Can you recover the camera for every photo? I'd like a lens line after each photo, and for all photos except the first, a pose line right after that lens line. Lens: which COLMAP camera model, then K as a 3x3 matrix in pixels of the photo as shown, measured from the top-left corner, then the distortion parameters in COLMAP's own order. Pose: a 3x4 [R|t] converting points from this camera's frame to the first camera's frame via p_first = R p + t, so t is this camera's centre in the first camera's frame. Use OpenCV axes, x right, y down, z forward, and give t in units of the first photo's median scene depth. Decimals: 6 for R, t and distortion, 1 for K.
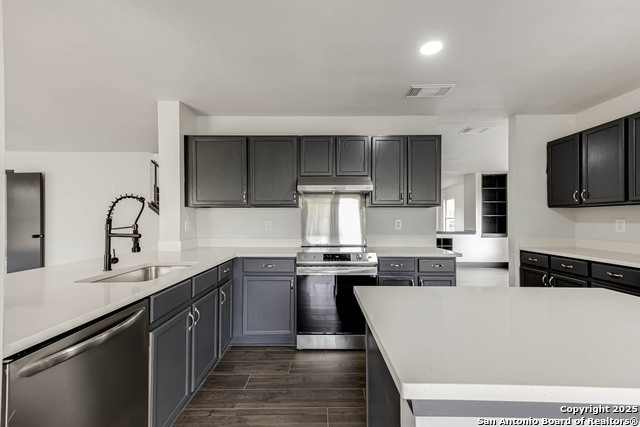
lens RADIAL K [[287.1, 0, 318.4], [0, 287.1, 216.7], [0, 0, 1]] dist [0.027136, 0.000390]
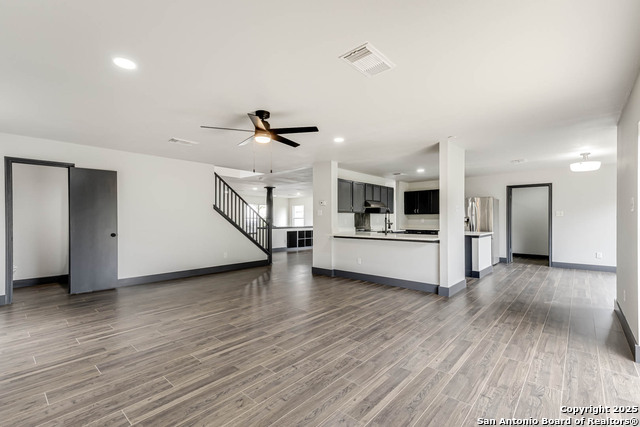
lens RADIAL K [[287.1, 0, 314.9], [0, 287.1, 224.1], [0, 0, 1]] dist [0.027136, 0.000390]
pose [[0.662325, -0.013917, 0.749087, -2.129992], [-0.005813, 0.999702, 0.023713, 0.003838], [-0.749194, -0.020060, 0.662047, -0.265865]]
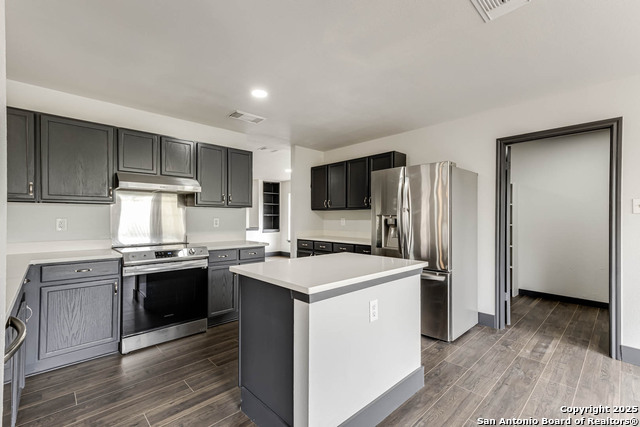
lens RADIAL K [[287.1, 0, 331.9], [0, 287.1, 212.8], [0, 0, 1]] dist [0.027136, 0.000390]
pose [[0.701682, 0.012606, 0.712379, -0.238281], [-0.005468, 0.999909, -0.012308, 0.001065], [-0.712469, 0.004741, 0.701687, -0.145126]]
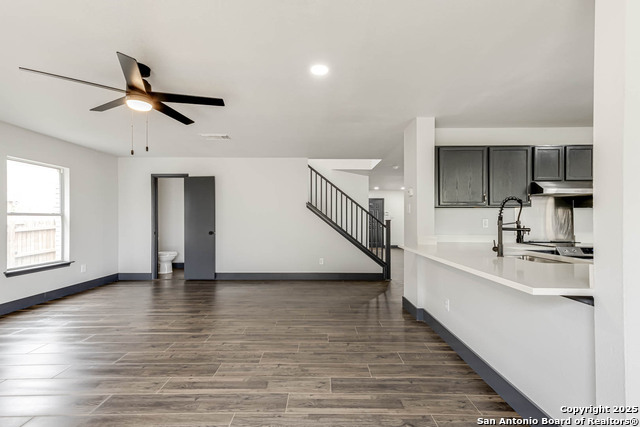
lens RADIAL K [[287.1, 0, 318.1], [0, 287.1, 218.6], [0, 0, 1]] dist [0.027136, 0.000390]
pose [[0.999955, 0.000945, 0.009390, -0.952493], [-0.001018, 0.999970, 0.007722, 0.004847], [-0.009383, -0.007731, 0.999926, -0.170590]]
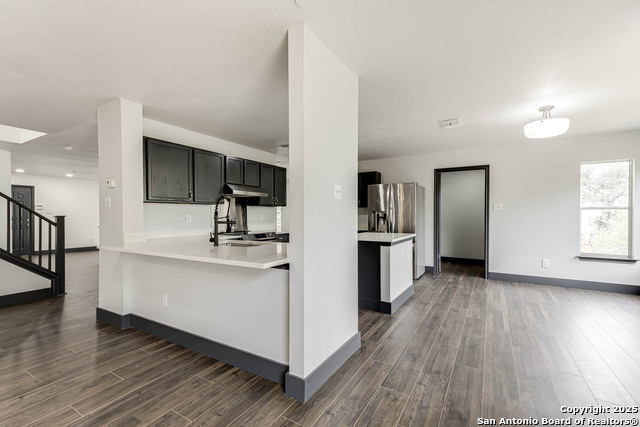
lens RADIAL K [[287.1, 0, 320.1], [0, 287.1, 214.8], [0, 0, 1]] dist [0.027136, 0.000390]
pose [[0.505856, -0.002705, 0.862614, -1.078041], [-0.006229, 0.999958, 0.006788, 0.005646], [-0.862595, -0.008807, 0.505818, -0.140545]]
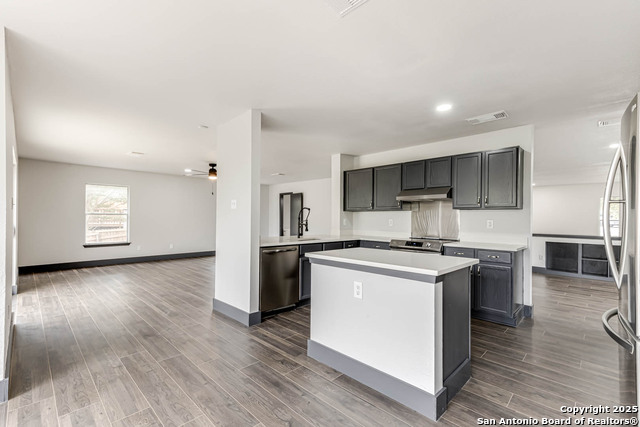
lens RADIAL K [[287.1, 0, 316.1], [0, 287.1, 217.6], [0, 0, 1]] dist [0.027136, 0.000390]
pose [[0.715601, 0.004557, -0.698494, 0.668598], [-0.004103, 0.999989, 0.002320, 0.003017], [0.698497, 0.001206, 0.715612, -0.399329]]
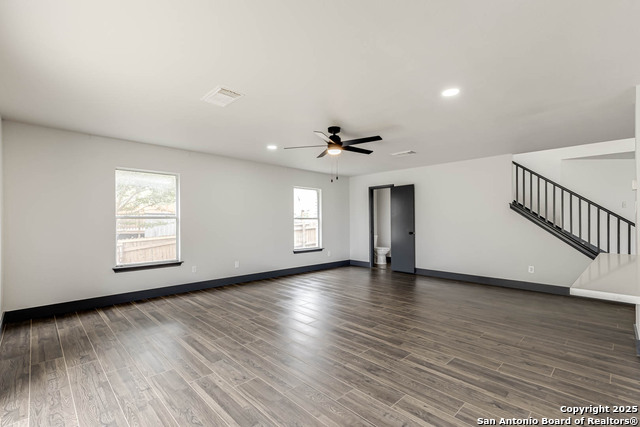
lens RADIAL K [[287.1, 0, 317.9], [0, 287.1, 218.7], [0, 0, 1]] dist [0.027136, 0.000390]
pose [[0.707983, -0.007558, -0.706189, -0.591992], [0.007535, 0.999967, -0.003147, 0.006047], [0.706190, -0.003093, 0.708016, -0.327784]]
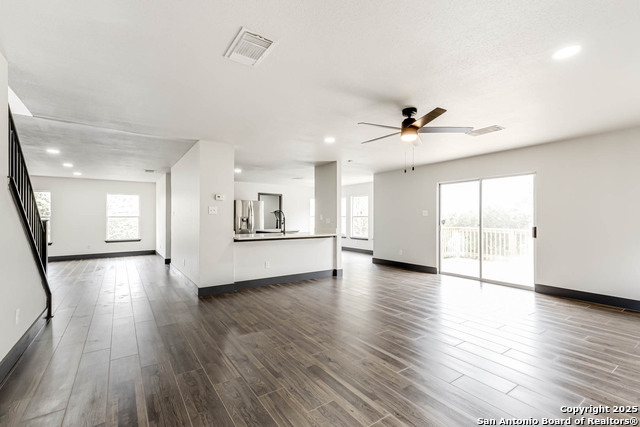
lens RADIAL K [[287.1, 0, 318.3], [0, 287.1, 216.0], [0, 0, 1]] dist [0.027136, 0.000390]
pose [[-0.587960, 0.008310, 0.808847, -2.112004], [-0.006199, 0.999872, -0.014779, 0.019248], [-0.808866, -0.013704, -0.587833, 1.539063]]
